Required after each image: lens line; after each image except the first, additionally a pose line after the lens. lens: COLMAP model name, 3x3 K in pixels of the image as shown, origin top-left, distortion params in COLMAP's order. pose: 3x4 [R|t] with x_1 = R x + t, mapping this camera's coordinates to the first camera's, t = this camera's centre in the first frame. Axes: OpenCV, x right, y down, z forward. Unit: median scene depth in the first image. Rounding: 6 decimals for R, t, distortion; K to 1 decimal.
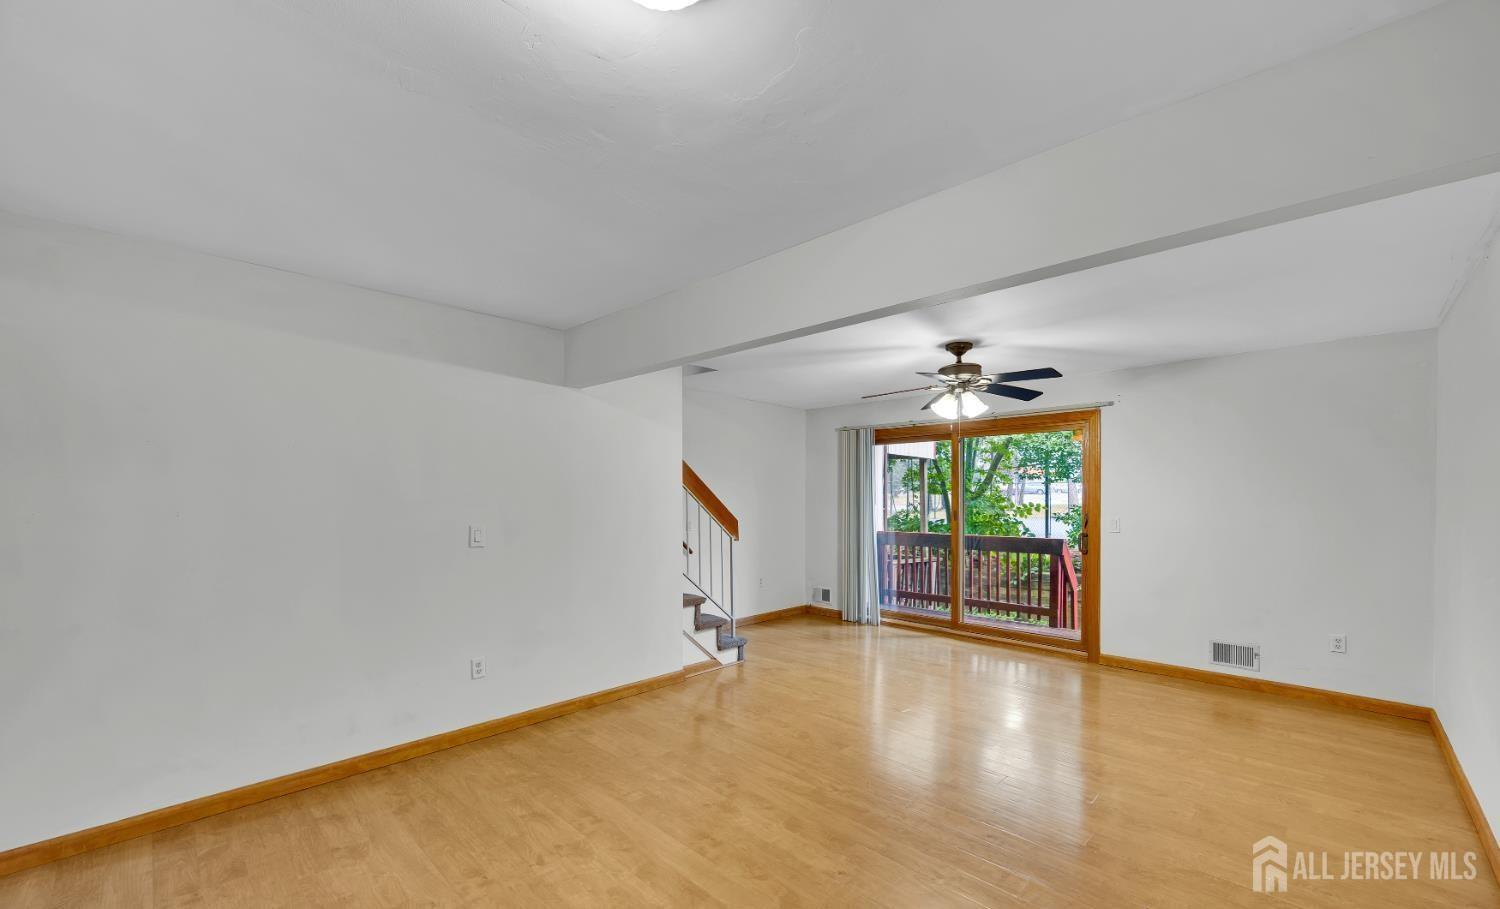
lens RADIAL K [[588.9, 0, 746.3], [0, 588.9, 500.6], [0, 0, 1]] dist [-0.001745, -0.000247]
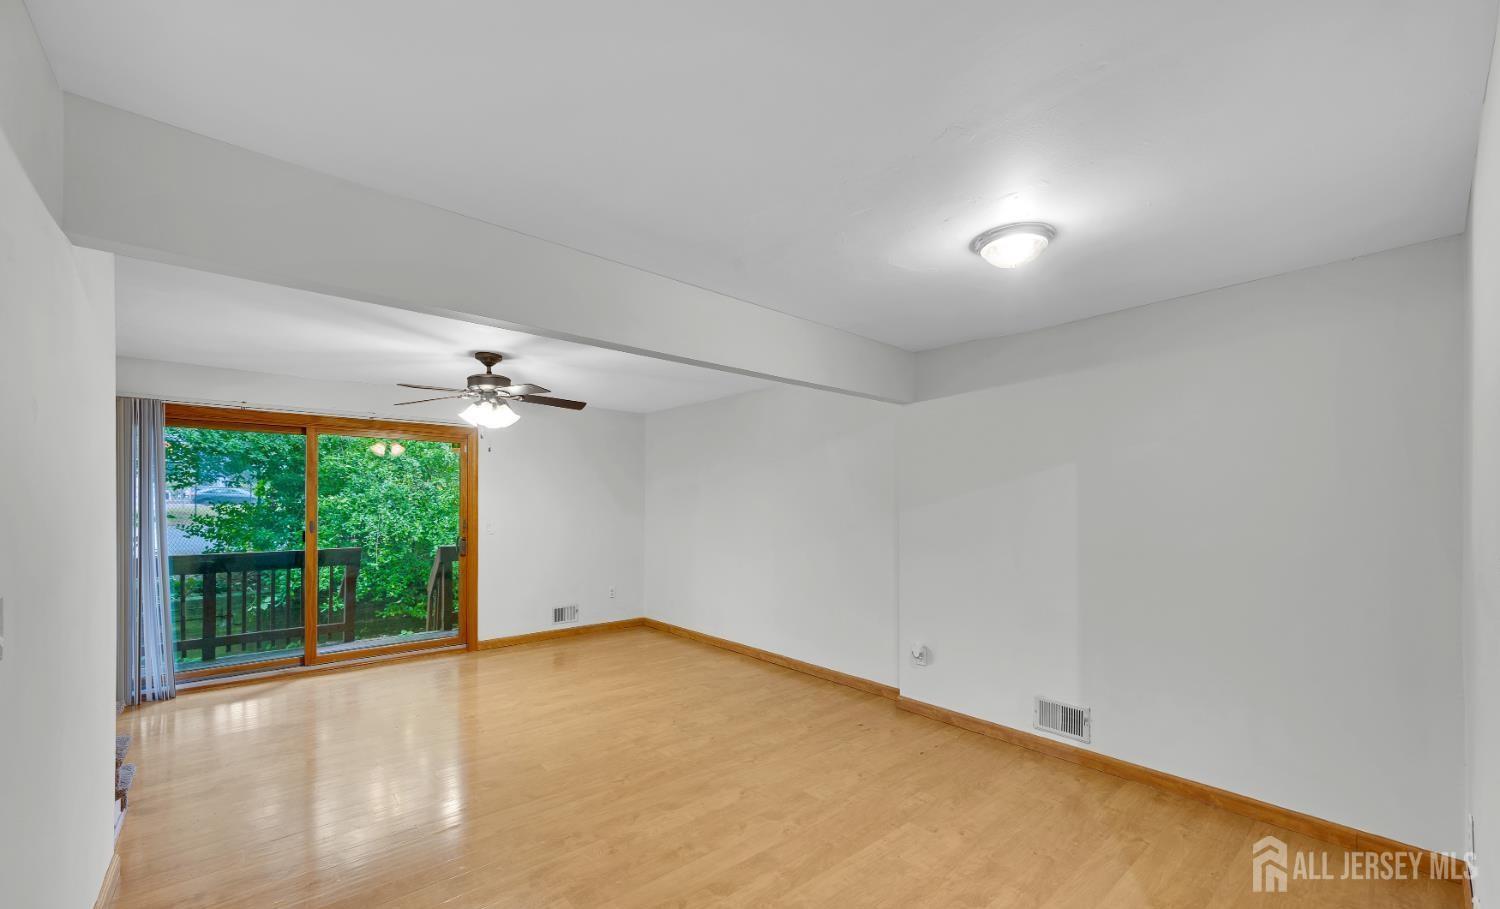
lens RADIAL K [[588.9, 0, 746.3], [0, 588.9, 500.6], [0, 0, 1]] dist [-0.001745, -0.000247]
pose [[0.084003, 0.004323, 0.996456, -0.504882], [0.004152, 0.999980, -0.004688, -0.007062], [-0.996457, 0.004532, 0.083983, 0.383667]]
